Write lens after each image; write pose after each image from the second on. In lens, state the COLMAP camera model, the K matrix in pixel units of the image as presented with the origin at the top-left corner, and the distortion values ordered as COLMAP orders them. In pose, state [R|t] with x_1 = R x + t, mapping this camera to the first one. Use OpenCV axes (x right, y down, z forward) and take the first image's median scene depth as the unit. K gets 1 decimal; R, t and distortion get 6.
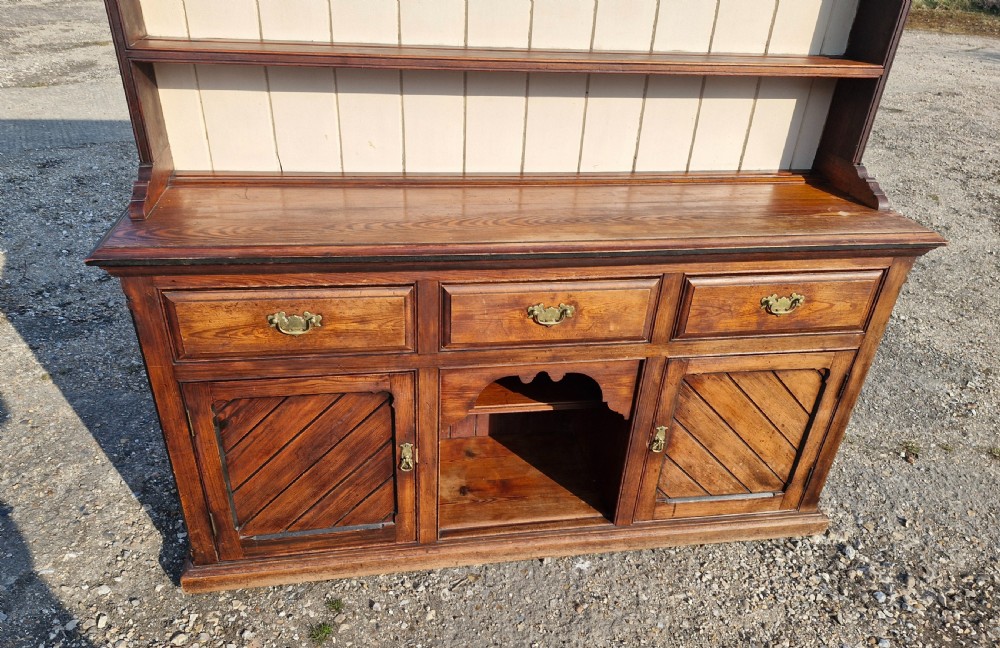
lens RADIAL K [[690.7, 0, 491.6], [0, 690.7, 374.1], [0, 0, 1]] dist [0.121307, -0.167358]
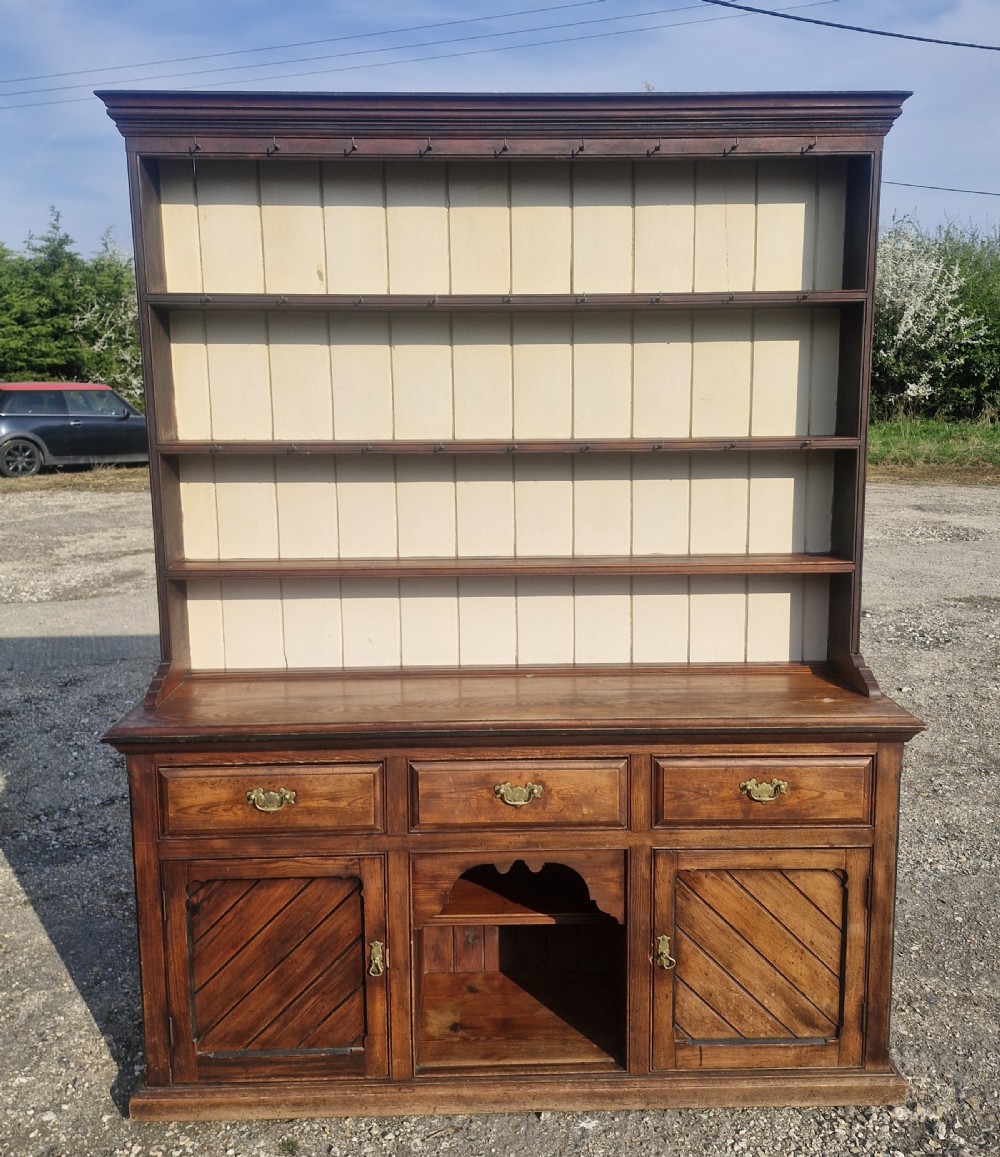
lens RADIAL K [[1052.7, 0, 507.4], [0, 1052.7, 565.3], [0, 0, 1]] dist [0.118015, -0.160339]
pose [[0.988943, -0.030612, -0.145103, 0.256497], [-0.028943, 0.919803, -0.391312, 0.177883], [0.145445, 0.391185, 0.908747, -0.448957]]
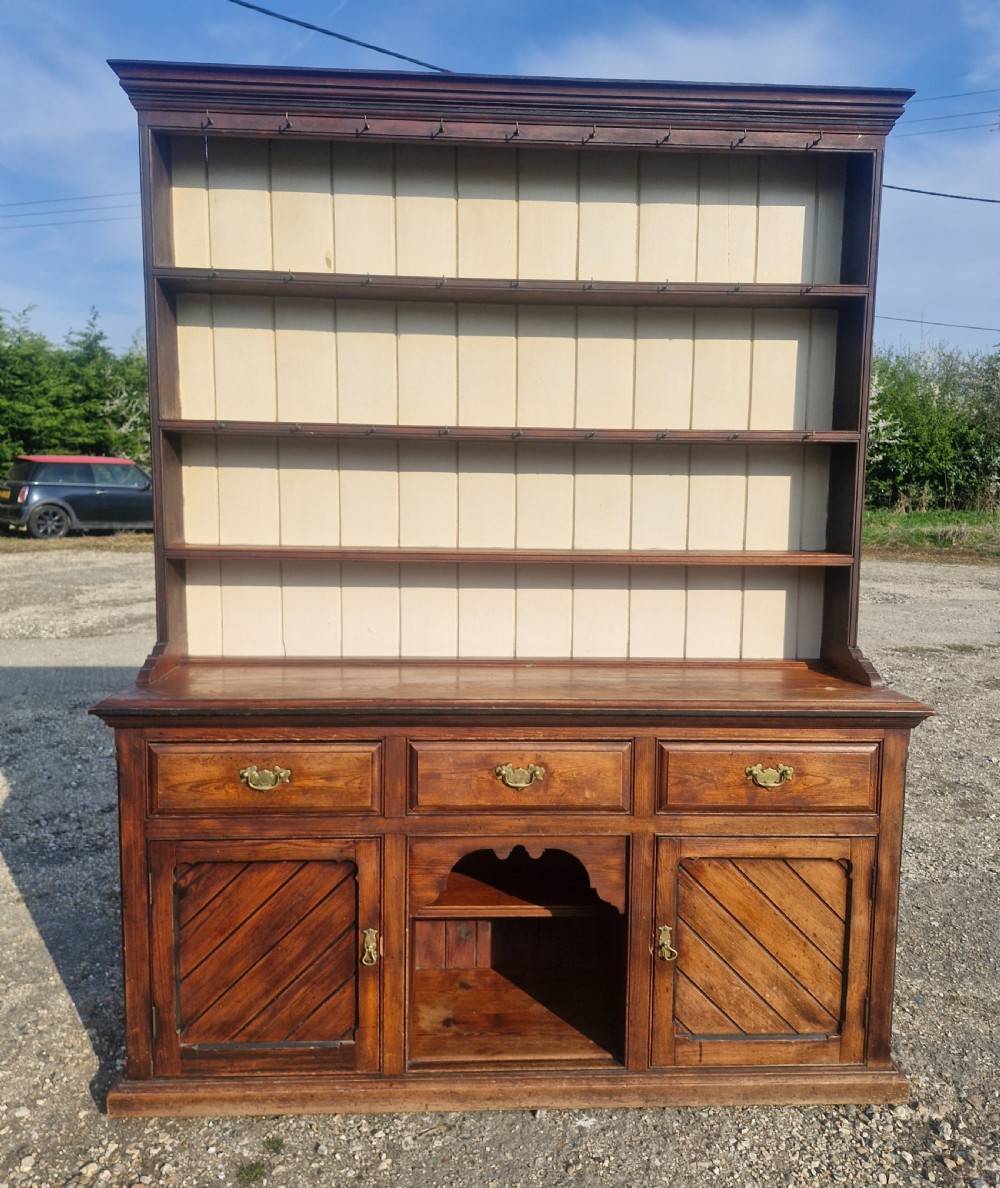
lens RADIAL K [[921.5, 0, 503.6], [0, 921.5, 593.2], [0, 0, 1]] dist [0.076075, -0.084135]
pose [[0.992605, -0.019621, -0.119792, 0.189704], [-0.034656, 0.899969, -0.434574, 0.211705], [0.116336, 0.435512, 0.892634, -0.240663]]
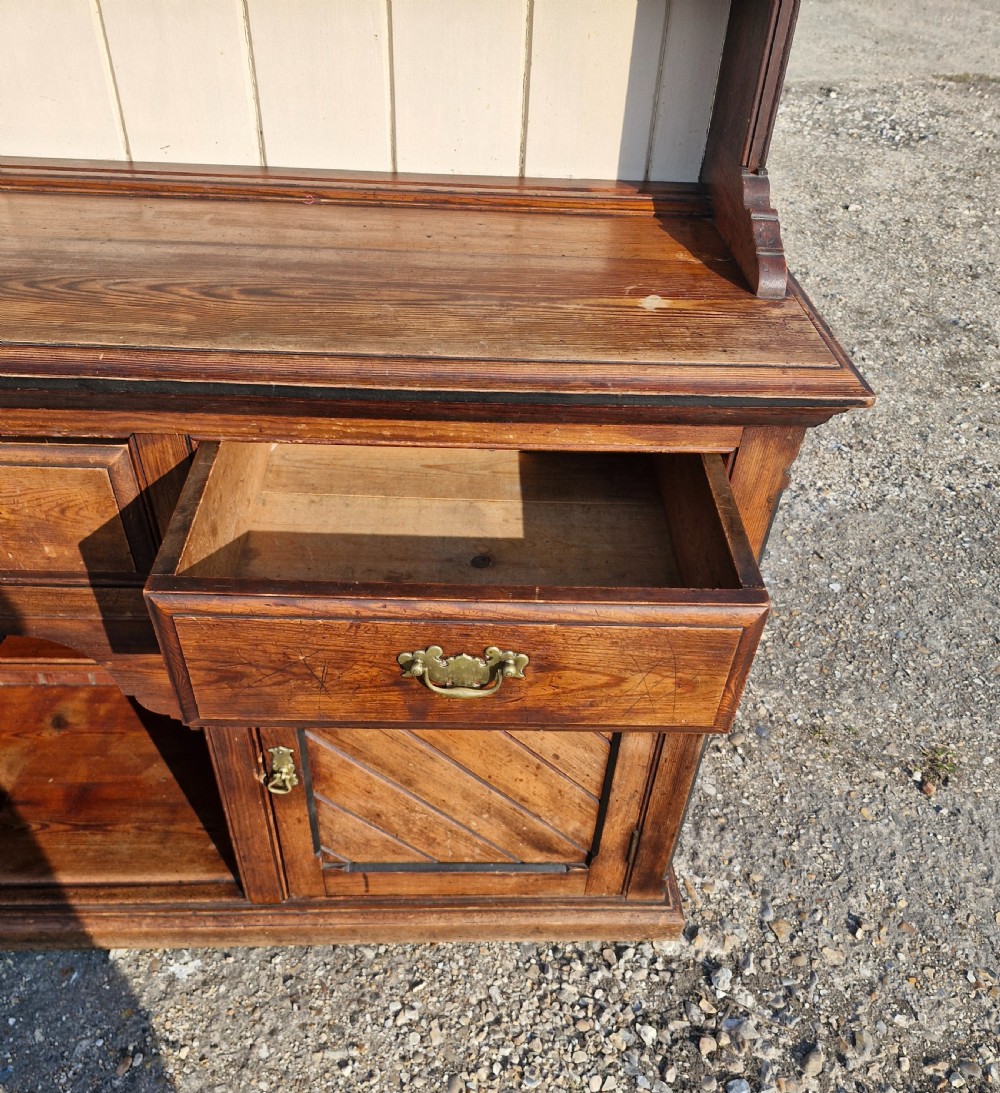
lens RADIAL K [[936.0, 0, 503.9], [0, 936.0, 647.7], [0, 0, 1]] dist [0.076826, -0.093390]
pose [[0.992619, 0.084916, -0.086587, 0.440364], [-0.068123, 0.981083, 0.181205, -0.116294], [0.100337, -0.173969, 0.979626, 0.392406]]
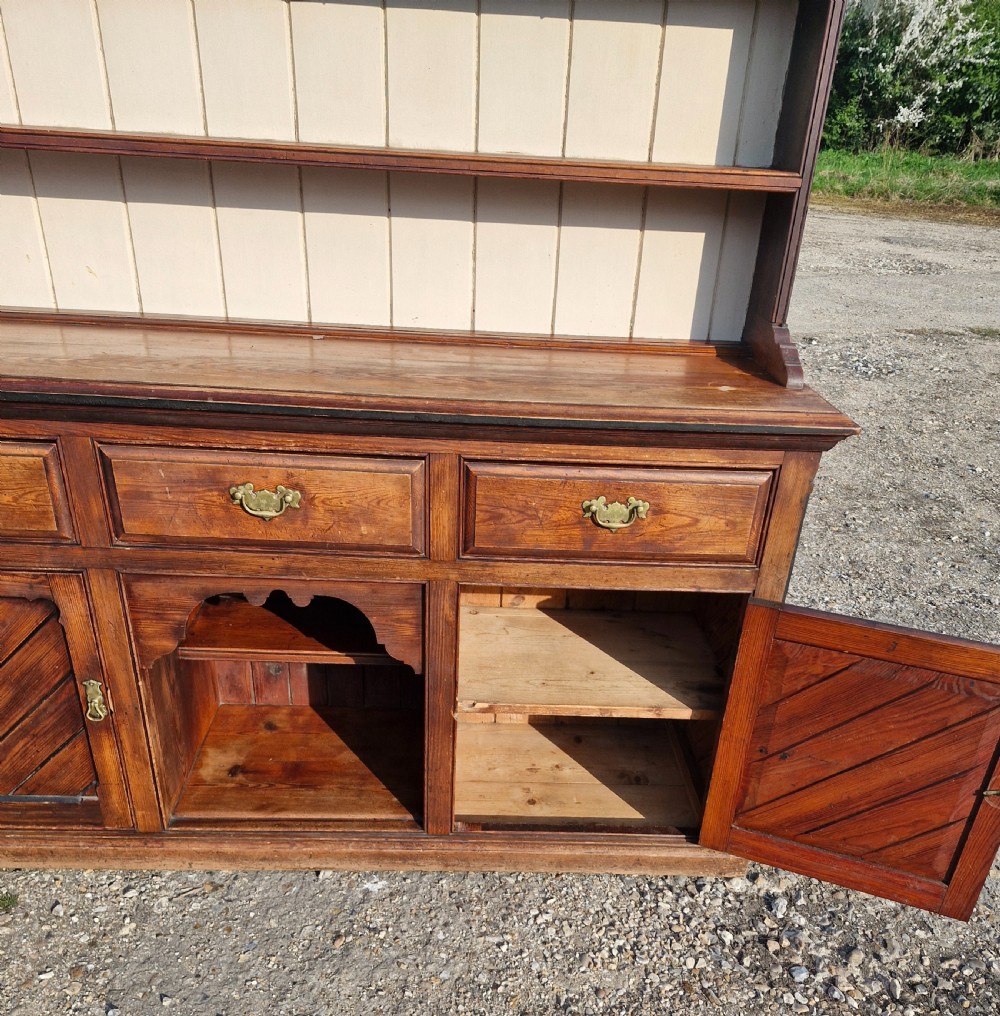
lens RADIAL K [[916.1, 0, 506.4], [0, 916.1, 663.3], [0, 0, 1]] dist [0.113636, -0.145571]
pose [[0.991281, 0.069999, -0.111631, 0.375211], [-0.074002, 0.996740, -0.032128, 0.075771], [0.109018, 0.040109, 0.993230, 0.087286]]
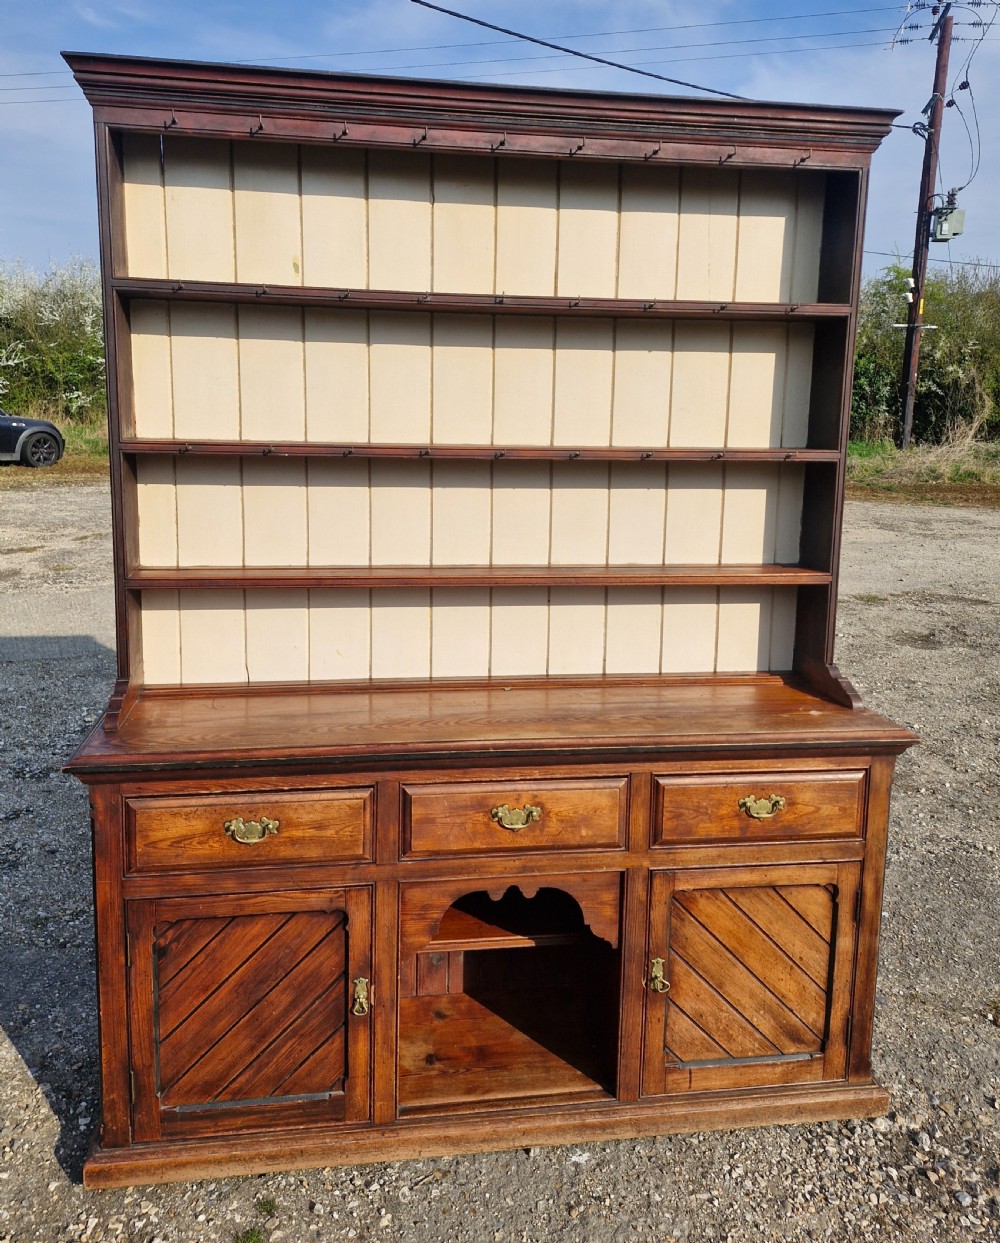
lens RADIAL K [[975.9, 0, 473.6], [0, 975.9, 552.7], [0, 0, 1]] dist [0.069585, -0.064662]
pose [[0.999462, -0.024416, -0.021912, 0.055038], [0.013542, 0.915391, -0.402338, 0.104054], [0.029881, 0.401825, 0.915229, -0.327549]]
